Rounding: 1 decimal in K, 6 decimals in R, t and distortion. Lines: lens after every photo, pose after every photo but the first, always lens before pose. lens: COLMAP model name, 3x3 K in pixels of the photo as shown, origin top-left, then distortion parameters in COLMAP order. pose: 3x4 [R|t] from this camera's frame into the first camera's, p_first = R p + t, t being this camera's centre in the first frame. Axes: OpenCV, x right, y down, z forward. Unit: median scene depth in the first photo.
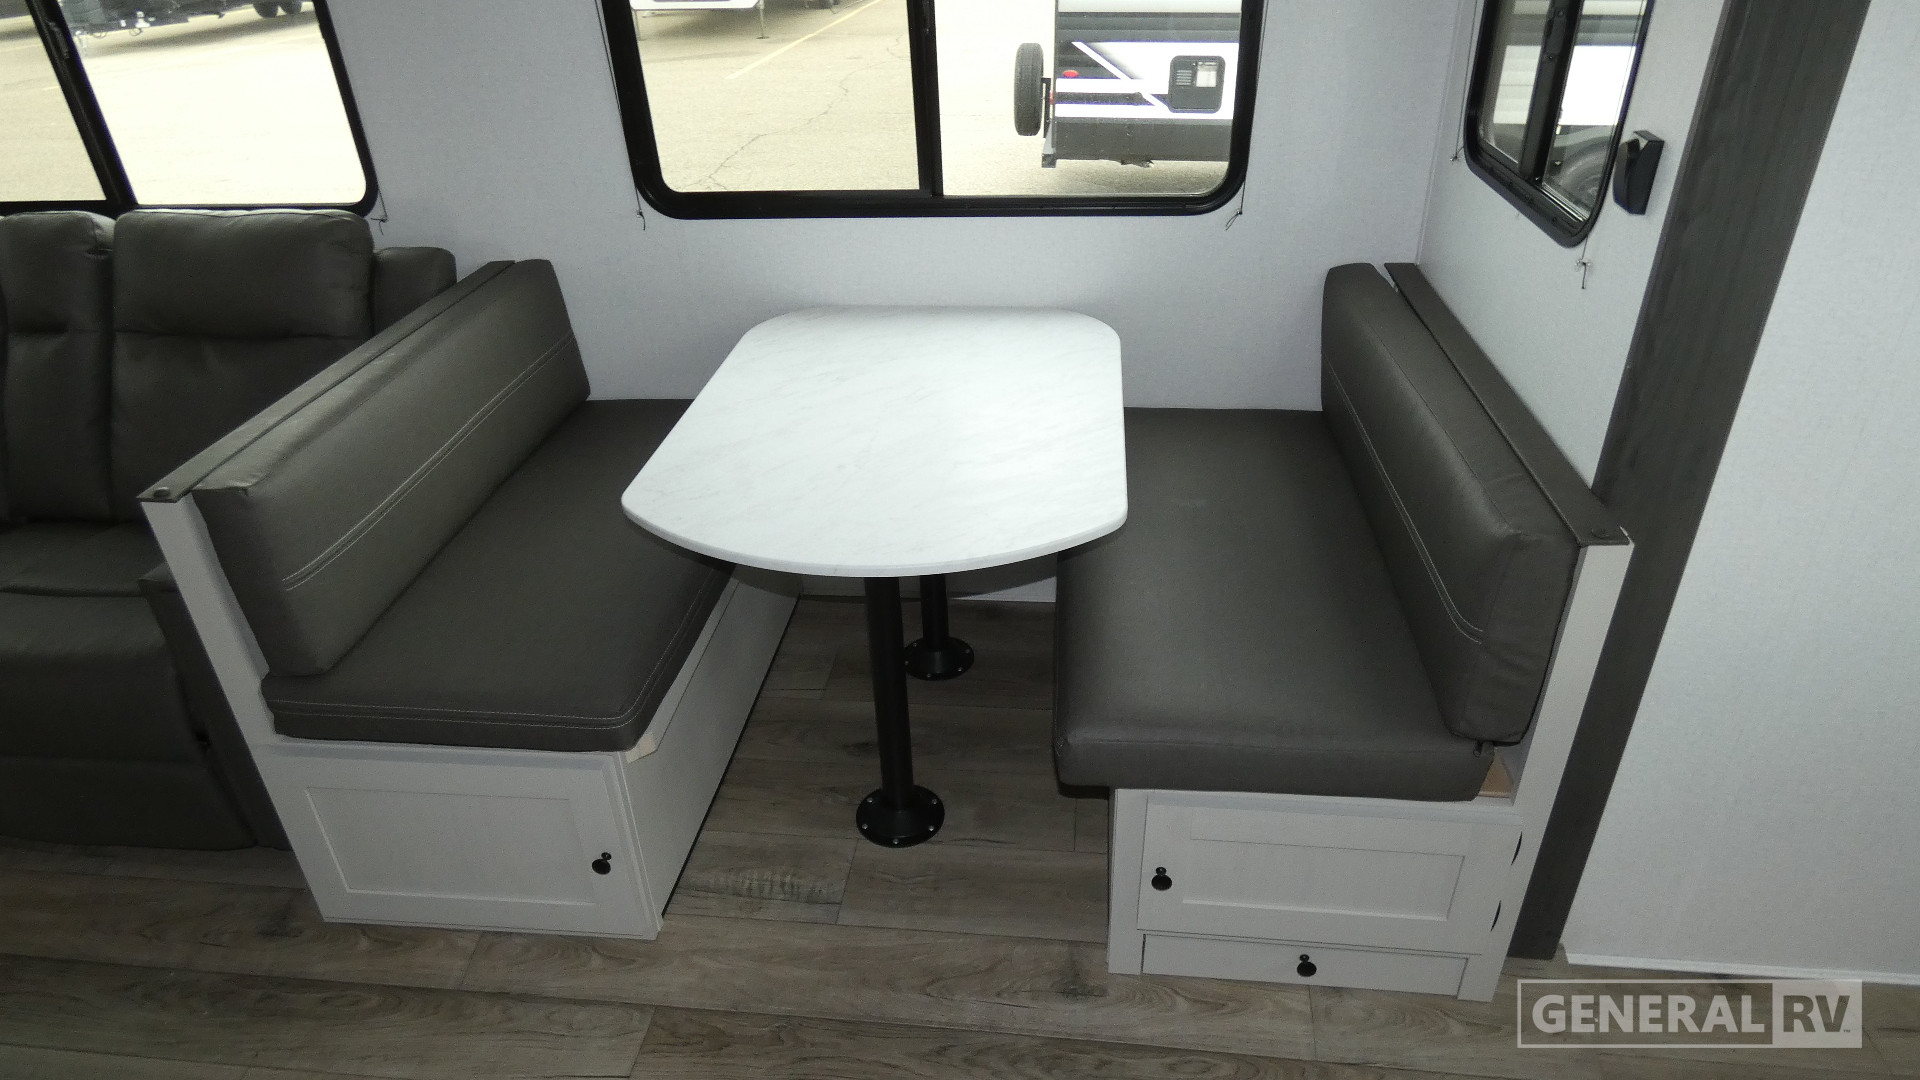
lens RADIAL K [[1155.4, 0, 960.0], [0, 1155.4, 540.0], [0, 0, 1]] dist [-0.009109, 0.001994]
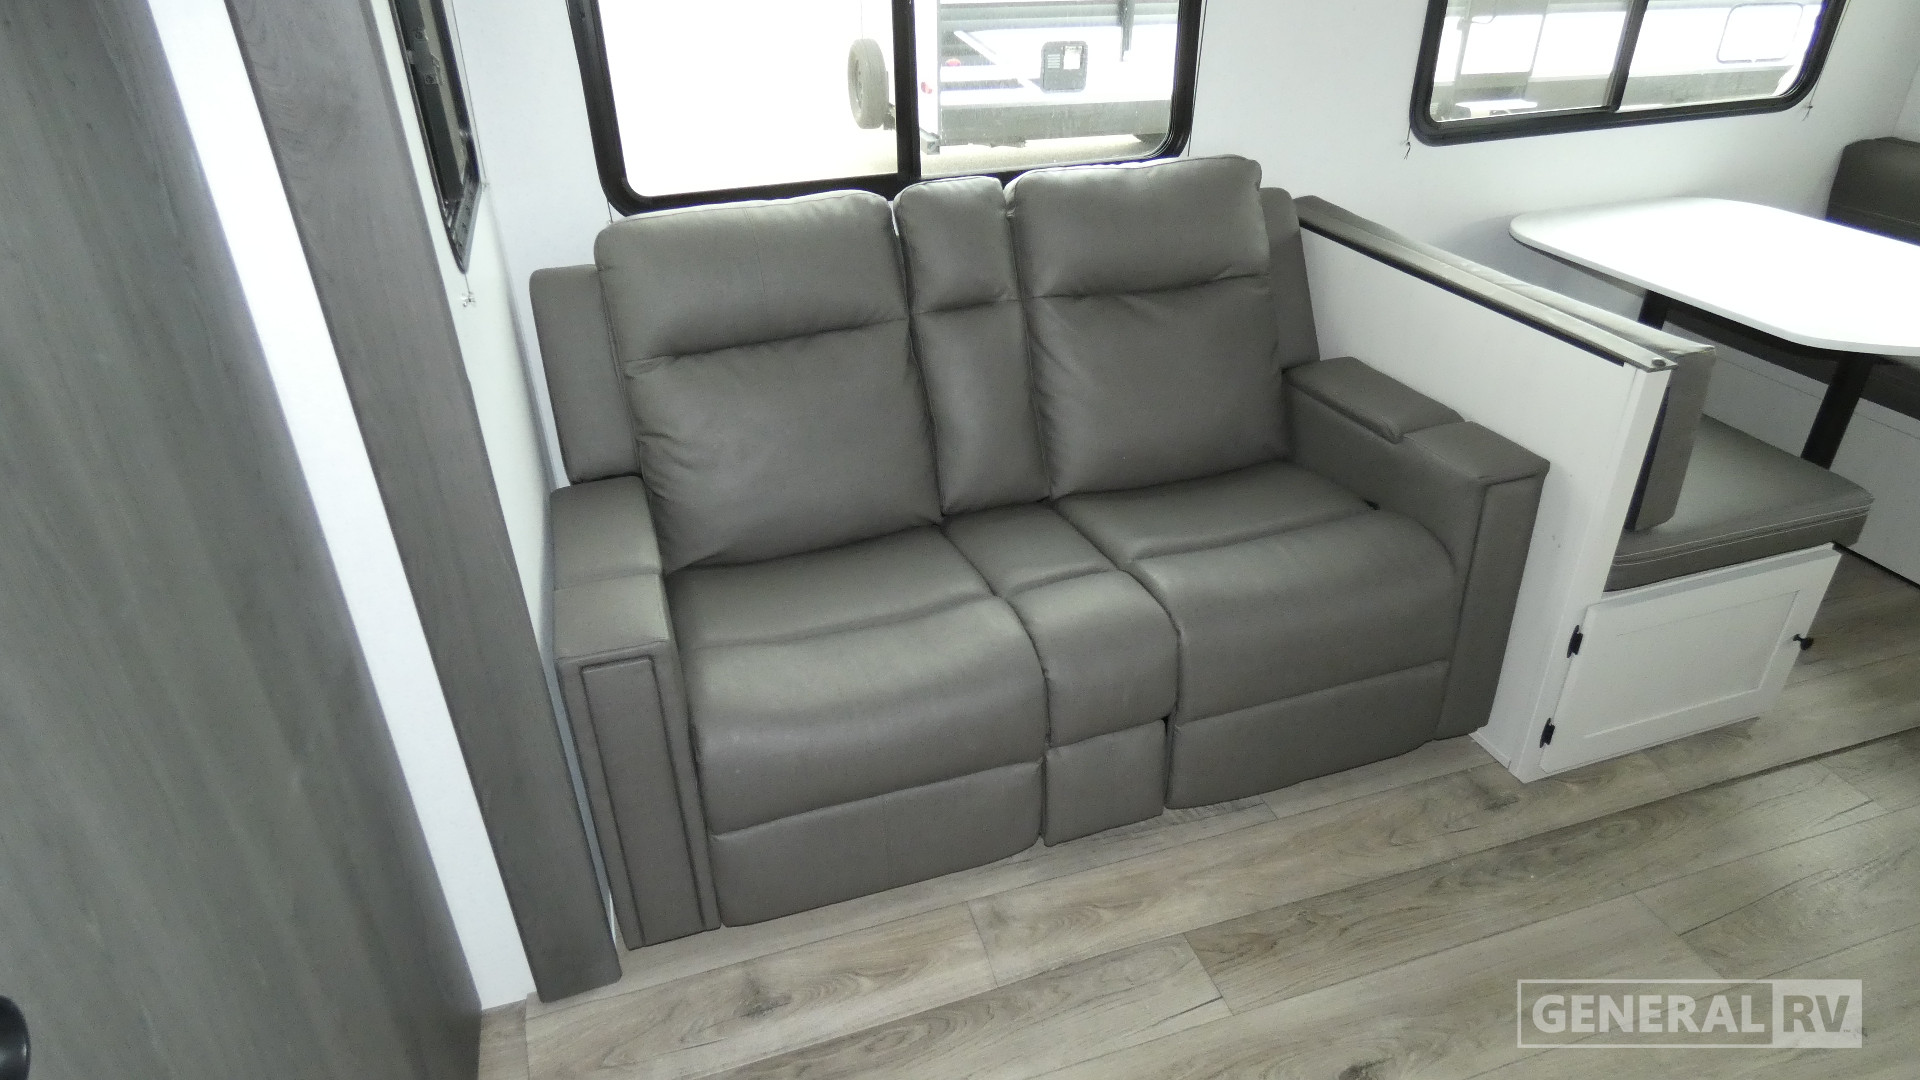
lens RADIAL K [[1147.2, 0, 954.2], [0, 1147.2, 538.5], [0, 0, 1]] dist [0.002306, 0.001577]
pose [[0.911937, -0.191833, 0.362727, -0.373778], [0.194963, 0.980401, 0.028340, -0.008670], [-0.361054, 0.044874, 0.931464, 0.046116]]
